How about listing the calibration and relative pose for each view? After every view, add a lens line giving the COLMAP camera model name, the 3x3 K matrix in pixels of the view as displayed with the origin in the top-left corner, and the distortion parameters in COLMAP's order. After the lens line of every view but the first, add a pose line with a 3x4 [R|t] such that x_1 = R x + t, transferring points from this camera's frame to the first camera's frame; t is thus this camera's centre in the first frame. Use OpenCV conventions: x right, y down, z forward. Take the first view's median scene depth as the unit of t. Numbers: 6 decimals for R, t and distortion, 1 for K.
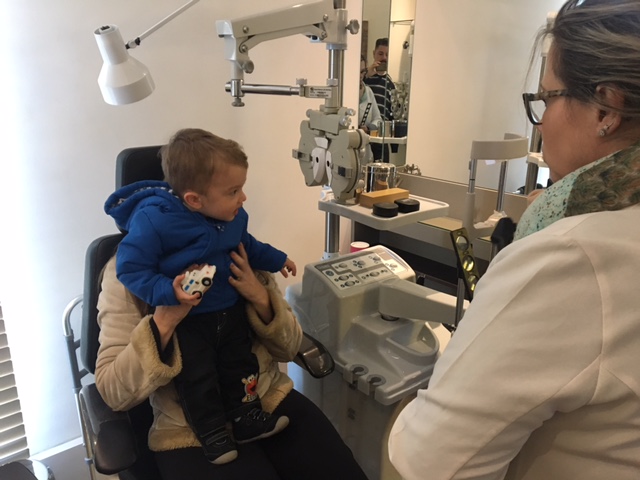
lens RADIAL K [[538.7, 0, 320.0], [0, 538.7, 240.0], [0, 0, 1]] dist [0.077293, -0.102636]
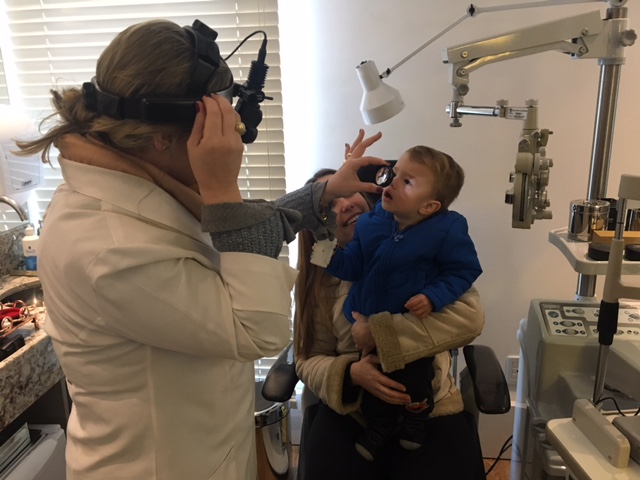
lens RADIAL K [[538.7, 0, 320.0], [0, 538.7, 240.0], [0, 0, 1]] dist [0.077293, -0.102636]
pose [[0.681526, 0.167587, -0.712346, 0.438608], [-0.194478, 0.979899, 0.044468, -0.027547], [0.705479, 0.108229, 0.700418, 0.101610]]
